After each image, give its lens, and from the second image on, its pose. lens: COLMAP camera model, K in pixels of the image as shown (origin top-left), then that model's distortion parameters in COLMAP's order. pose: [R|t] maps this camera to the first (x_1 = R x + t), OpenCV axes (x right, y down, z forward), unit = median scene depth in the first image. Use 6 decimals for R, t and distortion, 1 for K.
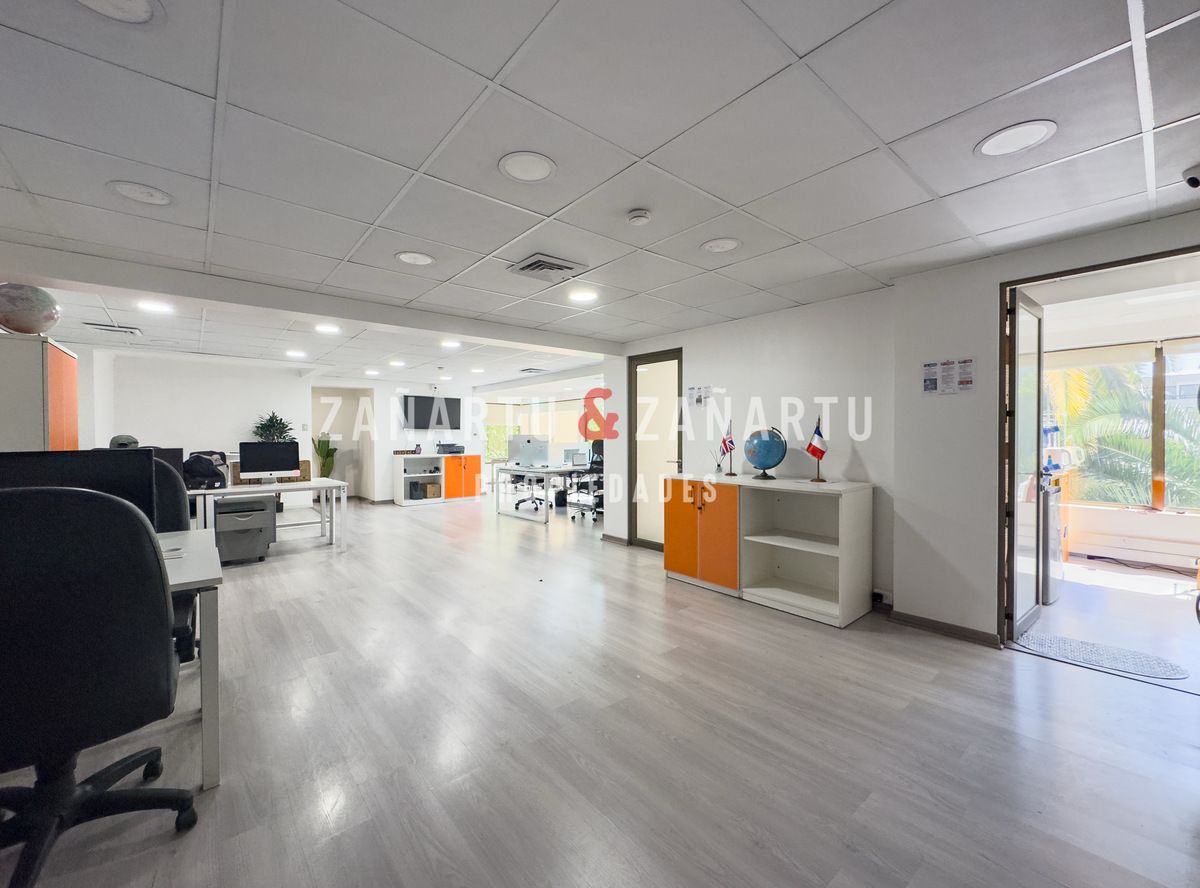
lens RADIAL K [[489.7, 0, 603.4], [0, 489.7, 445.8], [0, 0, 1]] dist [0.007252, 0.000161]
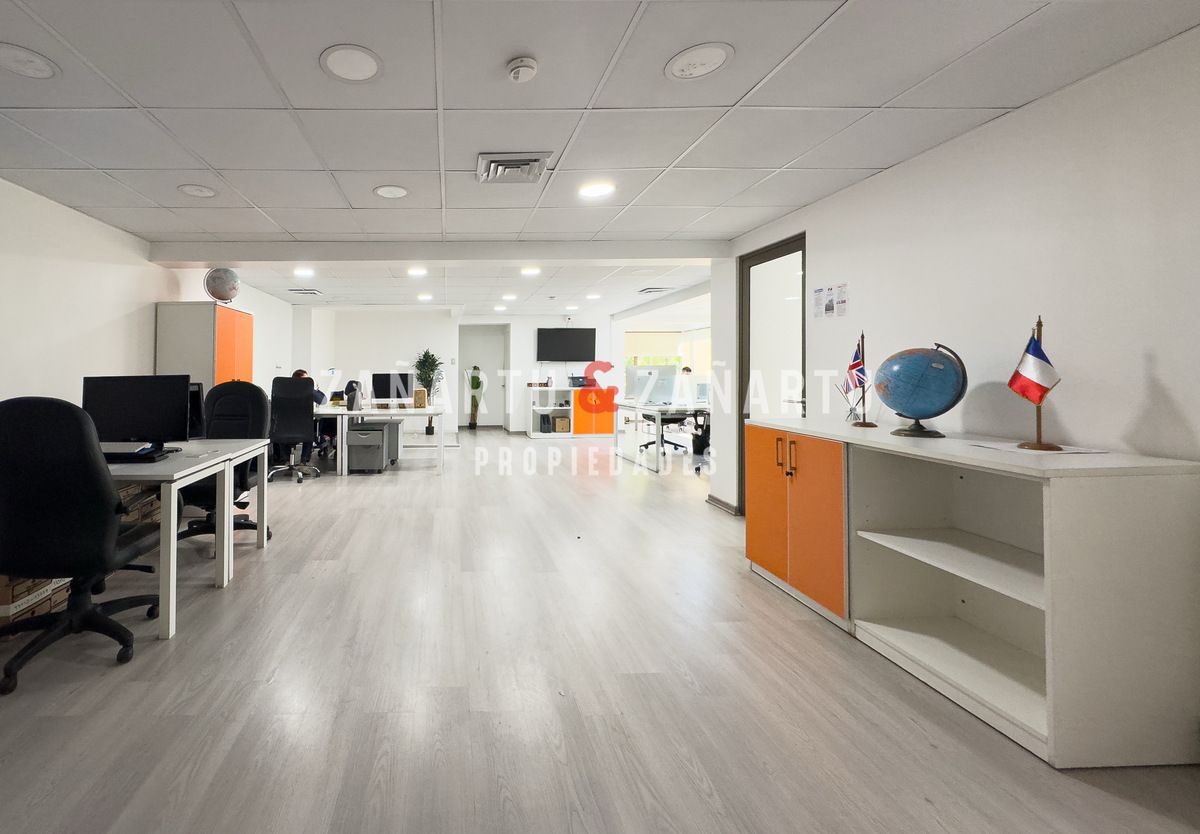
lens RADIAL K [[508.4, 0, 464.9], [0, 508.4, 370.0], [0, 0, 1]] dist [0.012271, 0.000501]
pose [[0.776050, -0.006280, -0.630640, 0.265793], [-0.006726, 0.999811, -0.018233, 0.005431], [0.630635, 0.018392, 0.775861, 0.188697]]
